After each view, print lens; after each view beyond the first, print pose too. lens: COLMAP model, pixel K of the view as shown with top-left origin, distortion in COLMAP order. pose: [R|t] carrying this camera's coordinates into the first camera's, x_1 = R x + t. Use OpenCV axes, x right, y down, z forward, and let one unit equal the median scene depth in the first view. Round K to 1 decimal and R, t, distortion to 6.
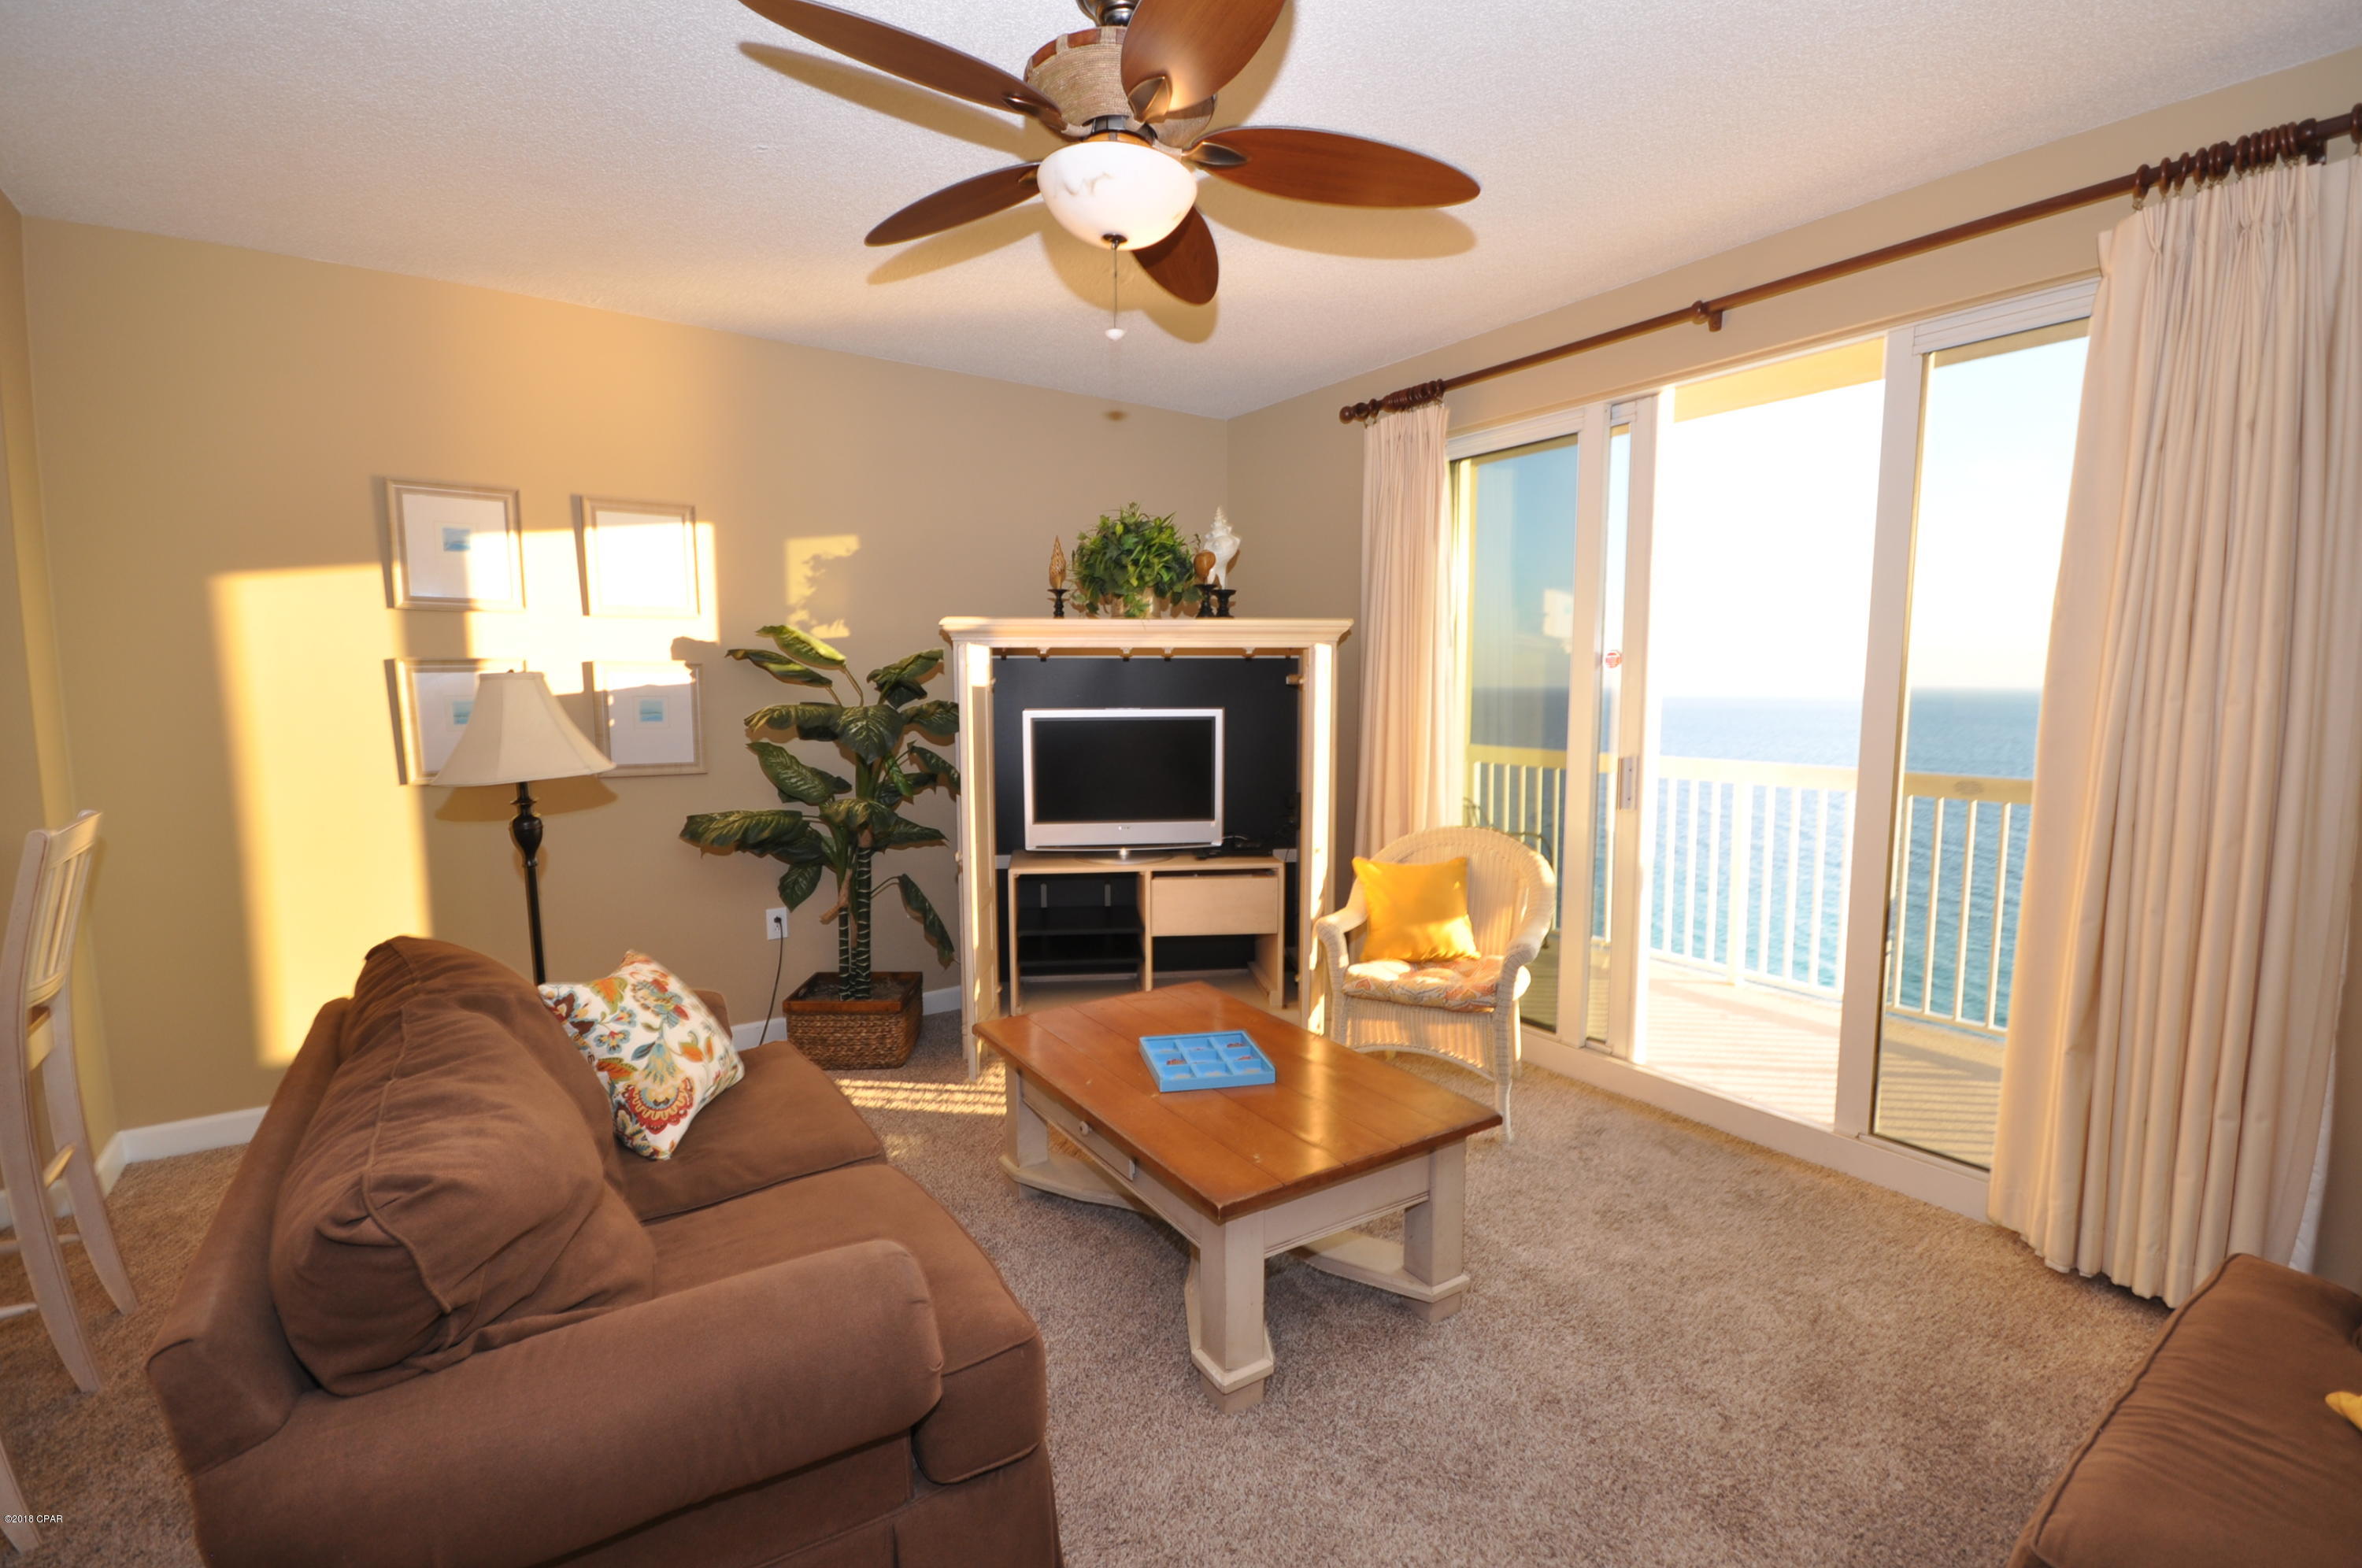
lens RADIAL K [[1037.2, 0, 1185.5], [0, 1037.2, 795.6], [0, 0, 1]] dist [0.021137, -0.013306]
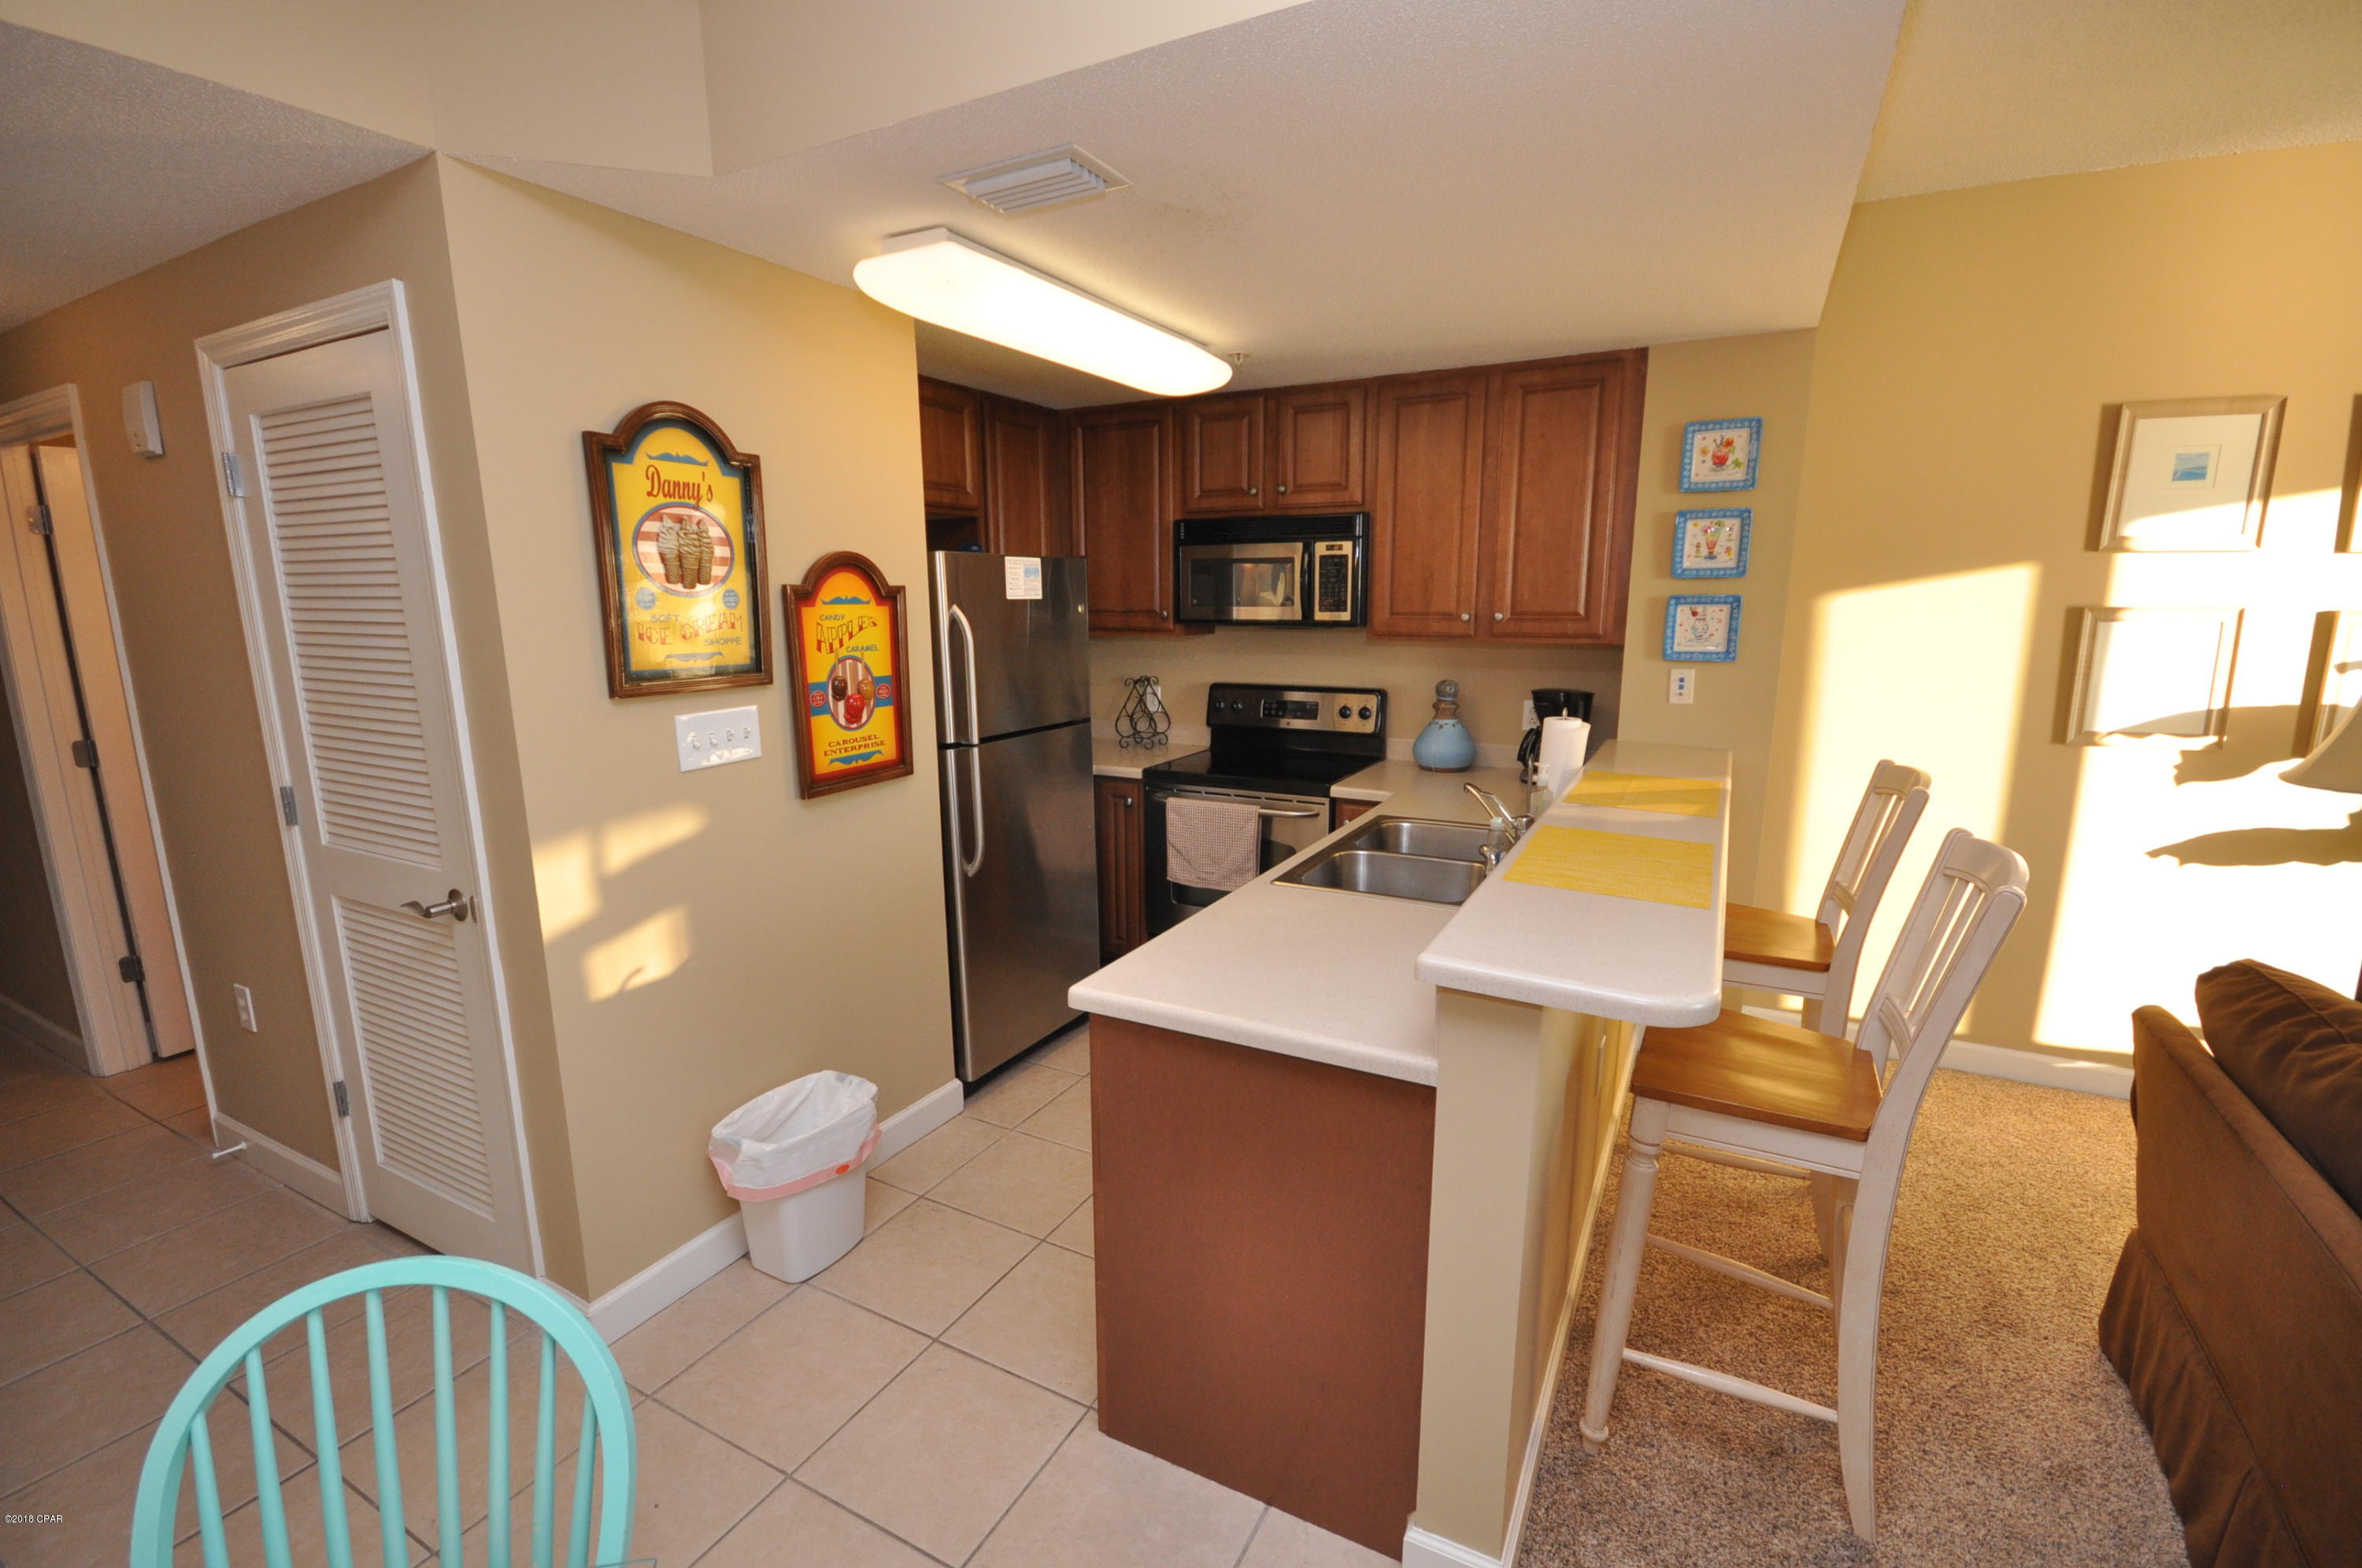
lens RADIAL K [[1026.3, 0, 1174.4], [0, 1026.3, 795.4], [0, 0, 1]] dist [0.018549, -0.014294]
pose [[0.440375, 0.179530, -0.879681, -0.251381], [-0.094076, 0.983637, 0.153651, -0.027509], [0.892872, 0.015093, 0.450058, -0.116944]]
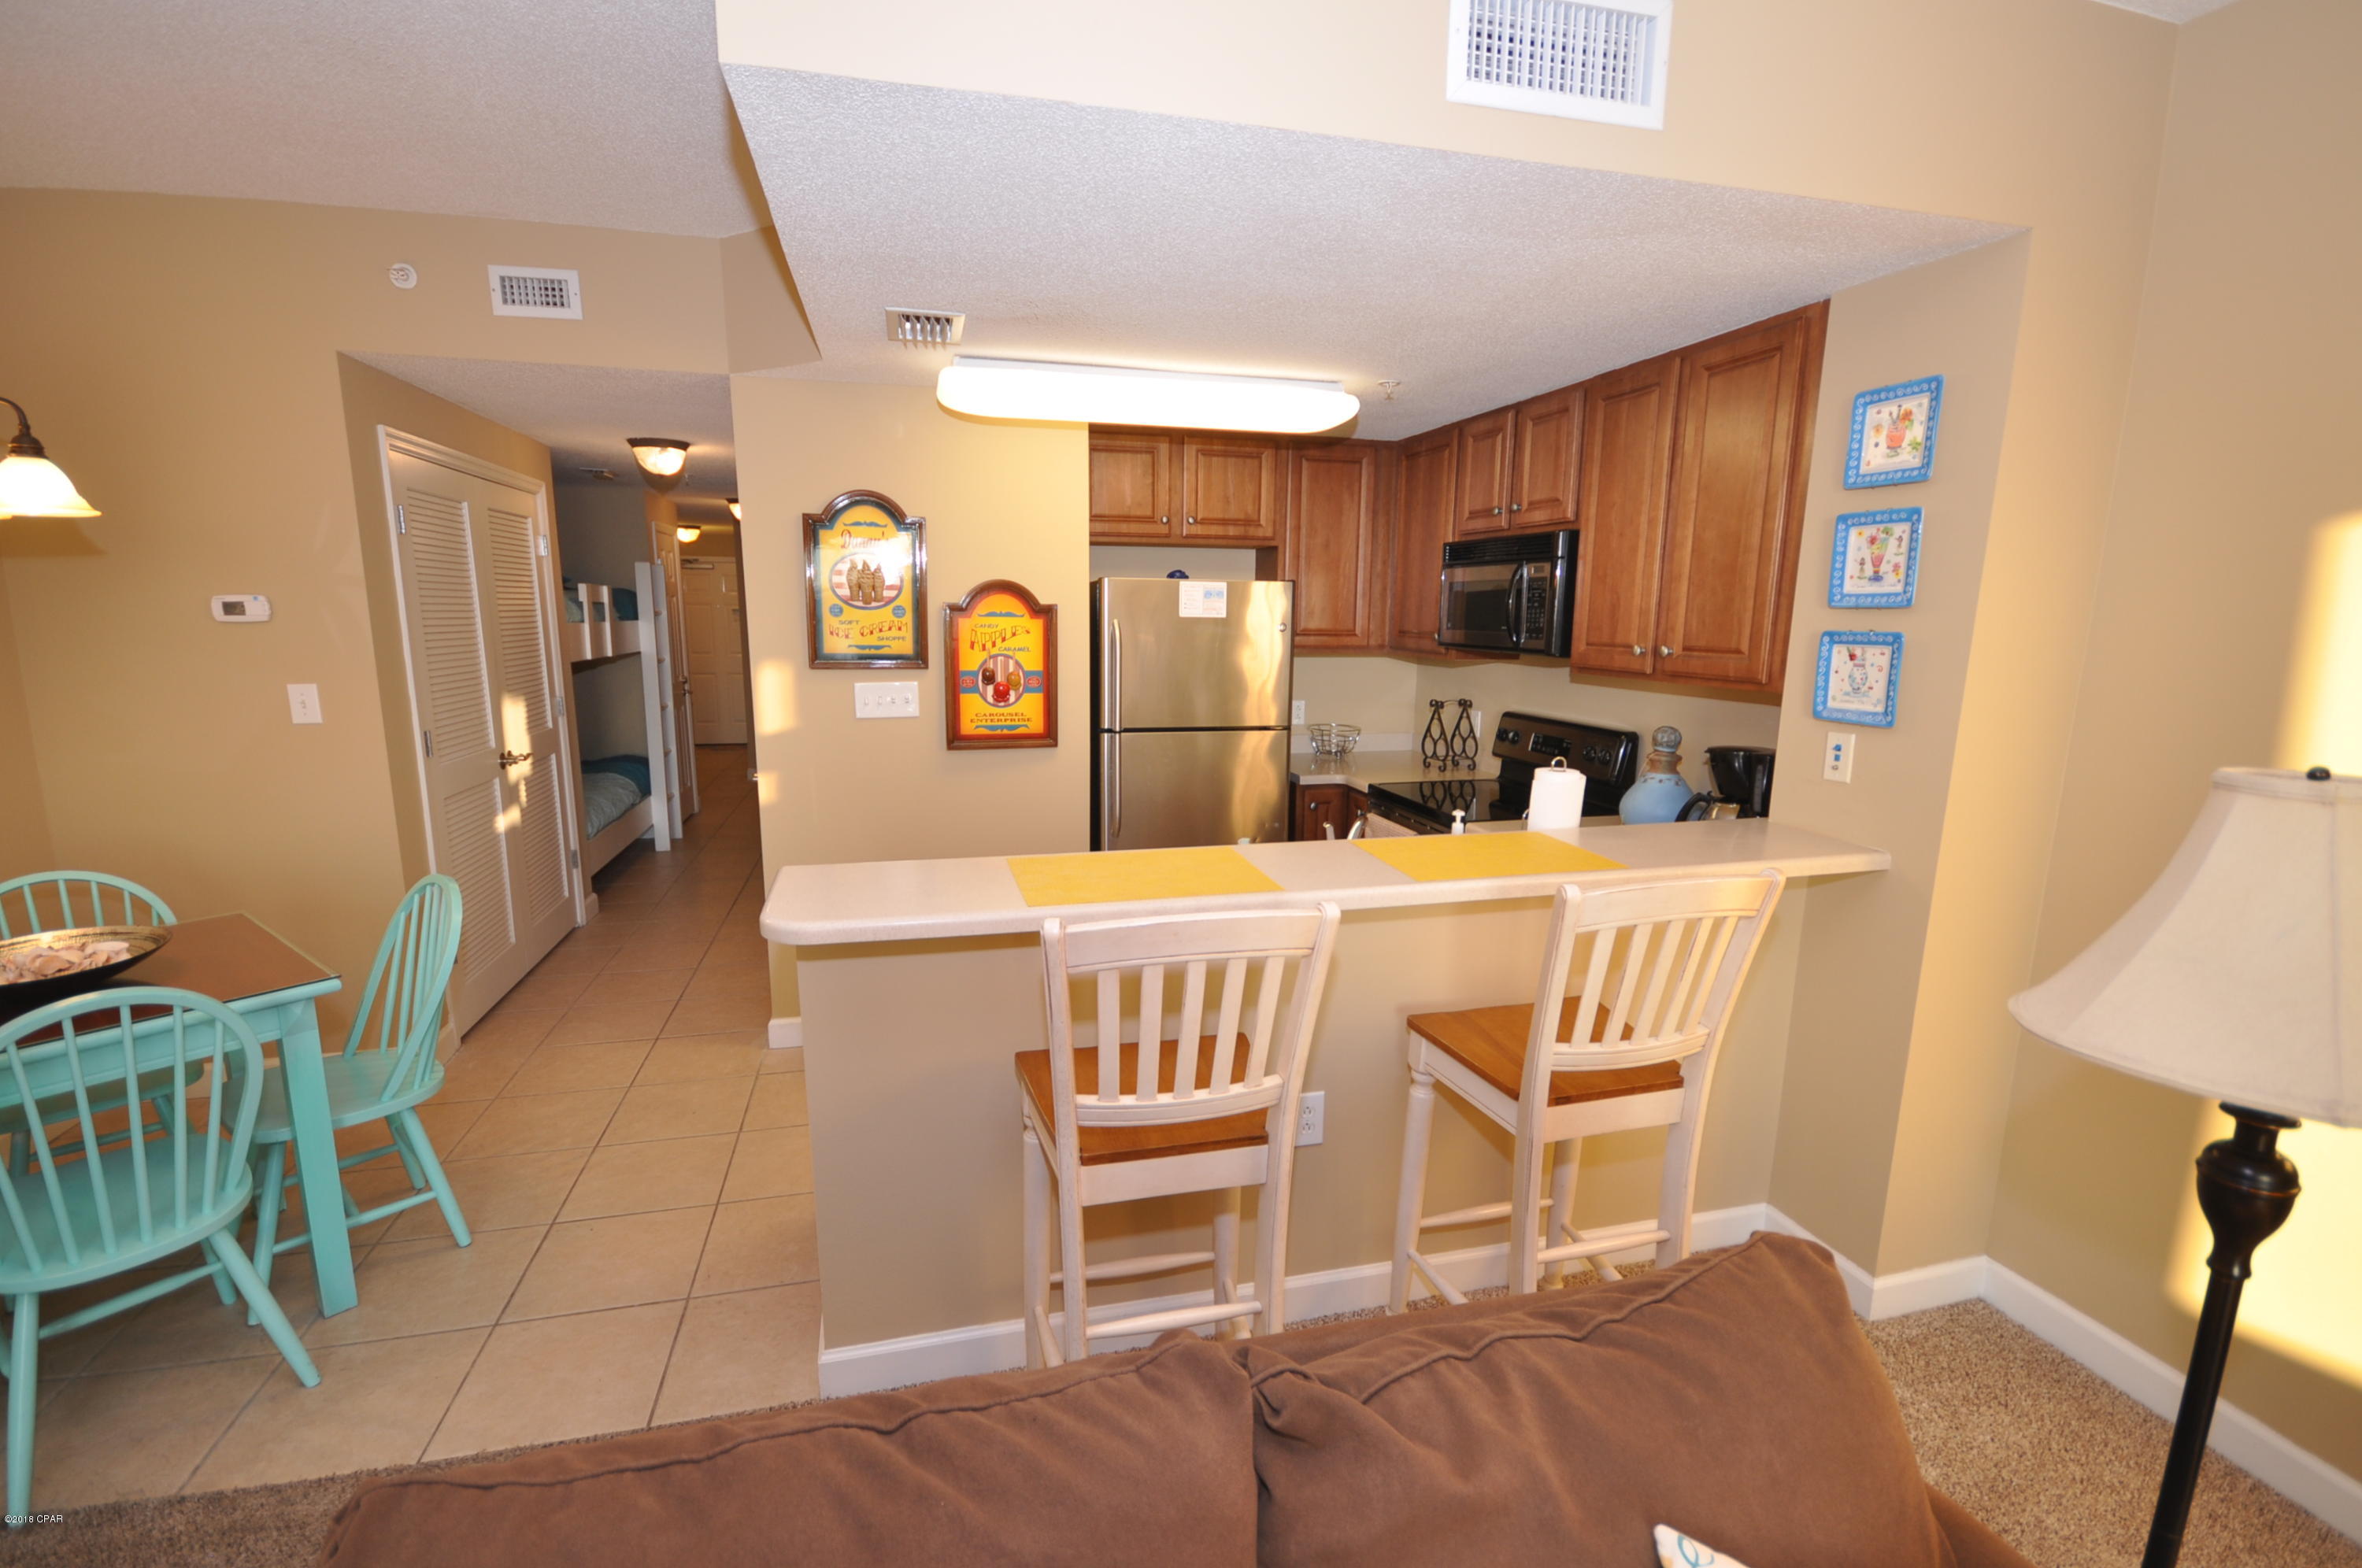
lens RADIAL K [[1026.3, 0, 1174.4], [0, 1026.3, 795.4], [0, 0, 1]] dist [0.018549, -0.014294]
pose [[-0.357001, 0.170321, -0.918445, -0.102658], [-0.110235, 0.968684, 0.222486, -0.106592], [0.927577, 0.180672, -0.327046, 0.572753]]
